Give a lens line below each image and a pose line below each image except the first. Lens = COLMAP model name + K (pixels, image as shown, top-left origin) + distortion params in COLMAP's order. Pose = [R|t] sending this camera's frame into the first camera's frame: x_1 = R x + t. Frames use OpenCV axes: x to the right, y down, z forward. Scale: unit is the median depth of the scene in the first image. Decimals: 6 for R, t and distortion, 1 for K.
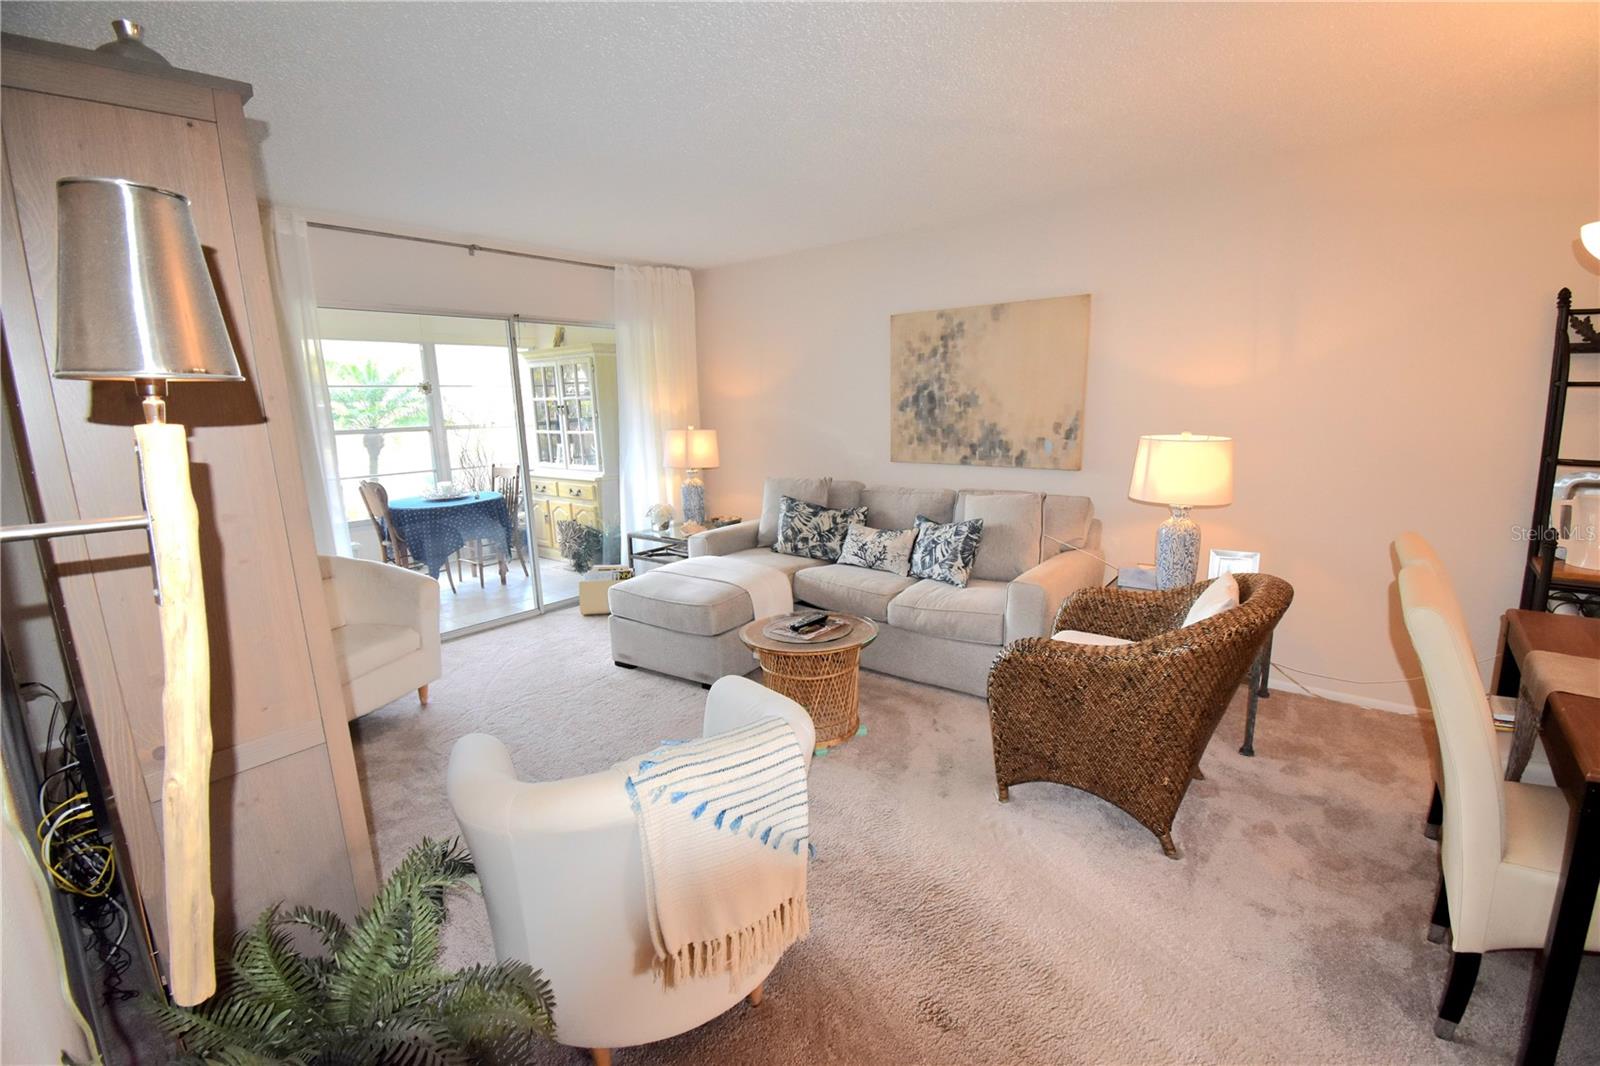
lens RADIAL K [[714.6, 0, 811.6], [0, 714.6, 531.2], [0, 0, 1]] dist [0.010110, -0.021577]
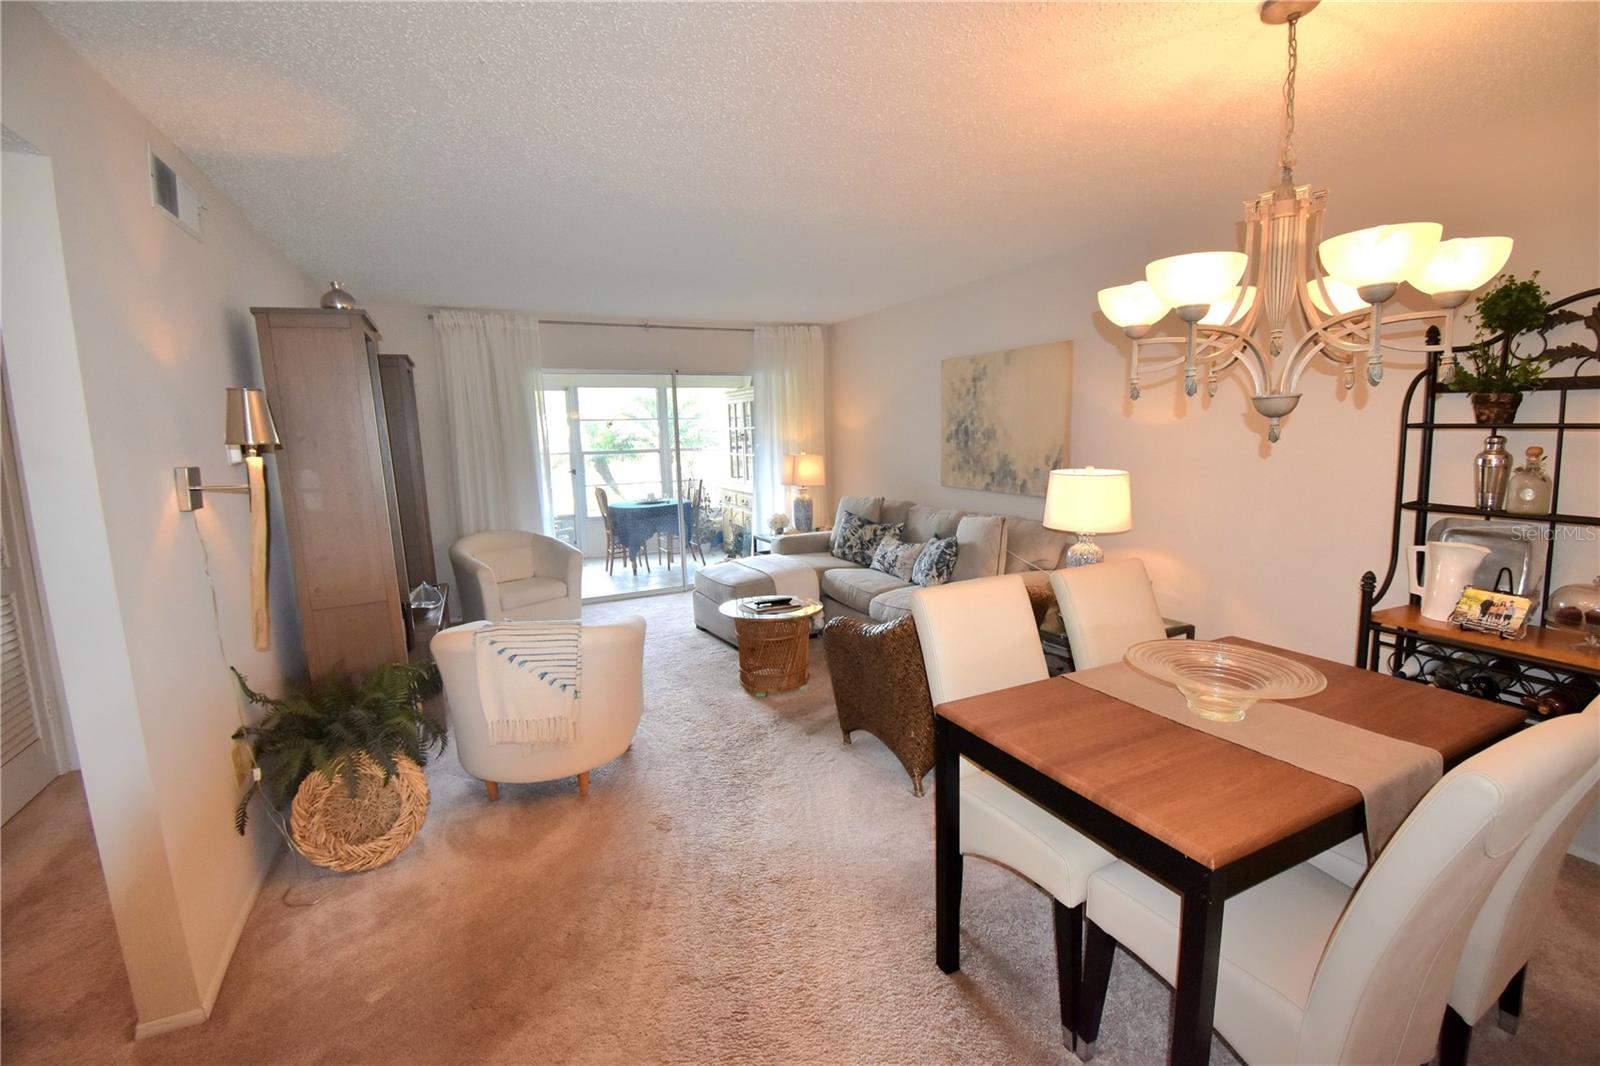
lens RADIAL K [[714.6, 0, 802.5], [0, 714.6, 527.6], [0, 0, 1]] dist [0.010110, -0.021577]
pose [[0.904255, 0.060050, -0.422749, 0.433662], [-0.074524, 0.997061, -0.017777, 0.006792], [0.420439, 0.047580, 0.906072, -0.141332]]
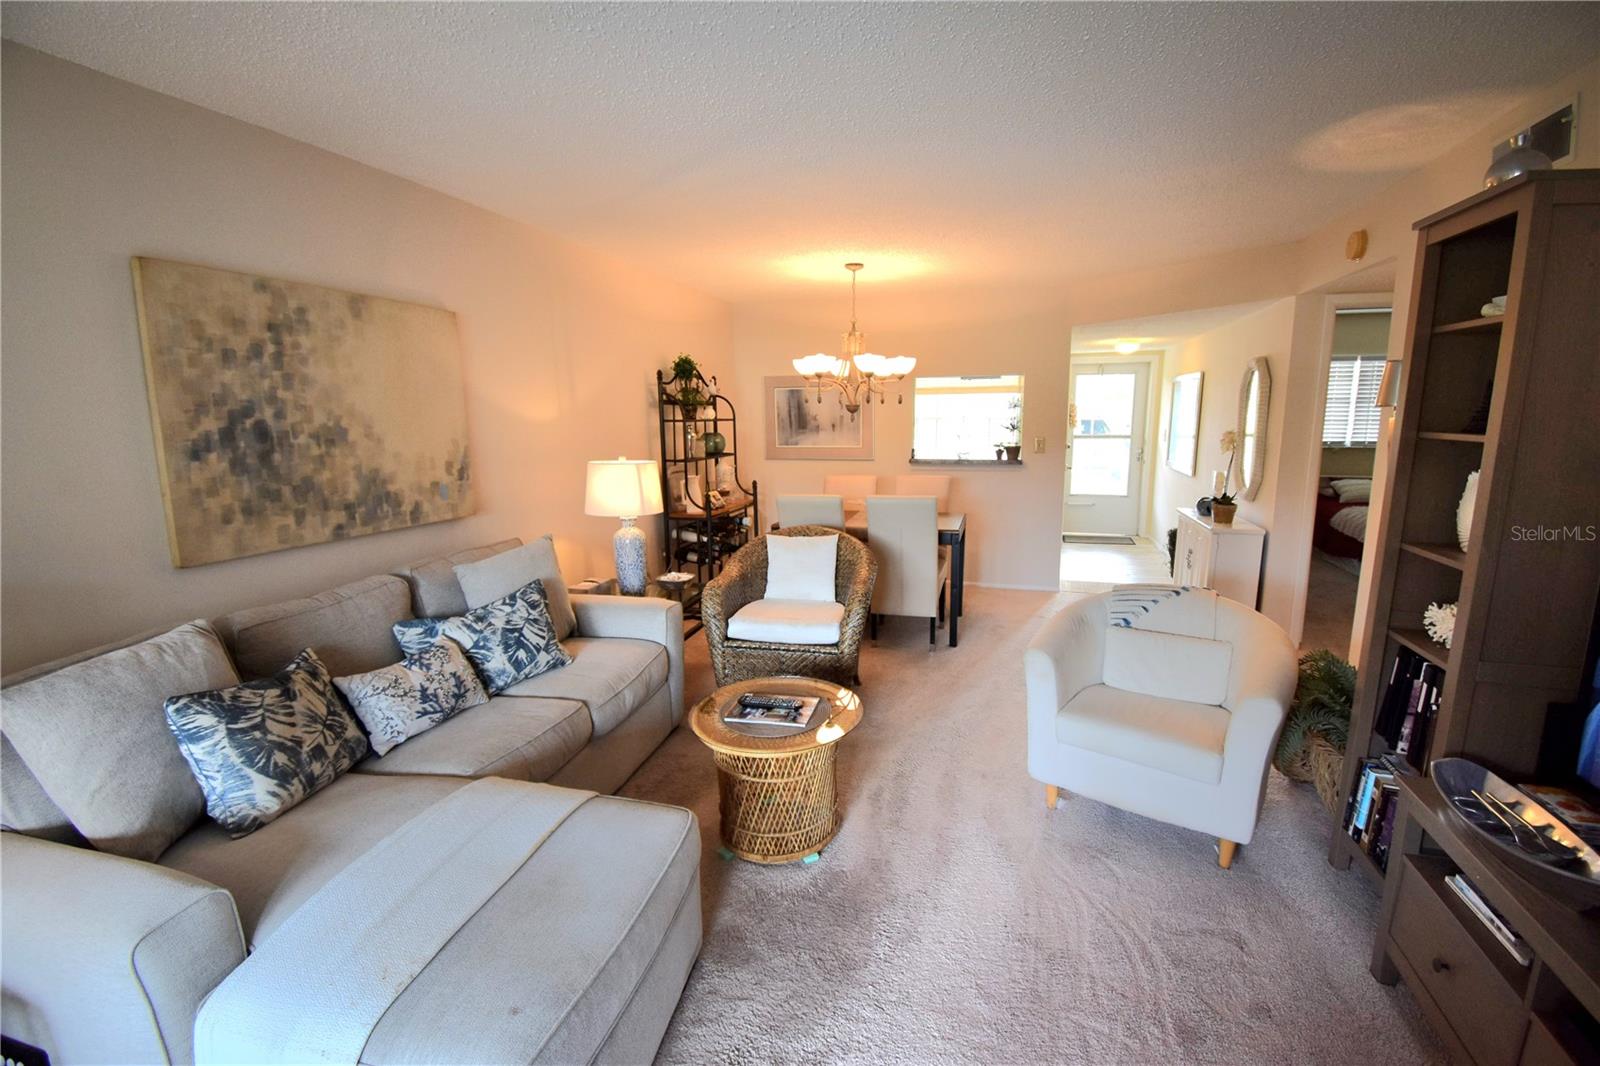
lens RADIAL K [[714.6, 0, 808.1], [0, 714.6, 531.3], [0, 0, 1]] dist [0.010110, -0.021577]
pose [[-0.398304, -0.120689, 0.909279, -0.515230], [0.189301, 0.959150, 0.210231, -0.153867], [-0.897507, 0.255863, -0.359187, 0.862481]]
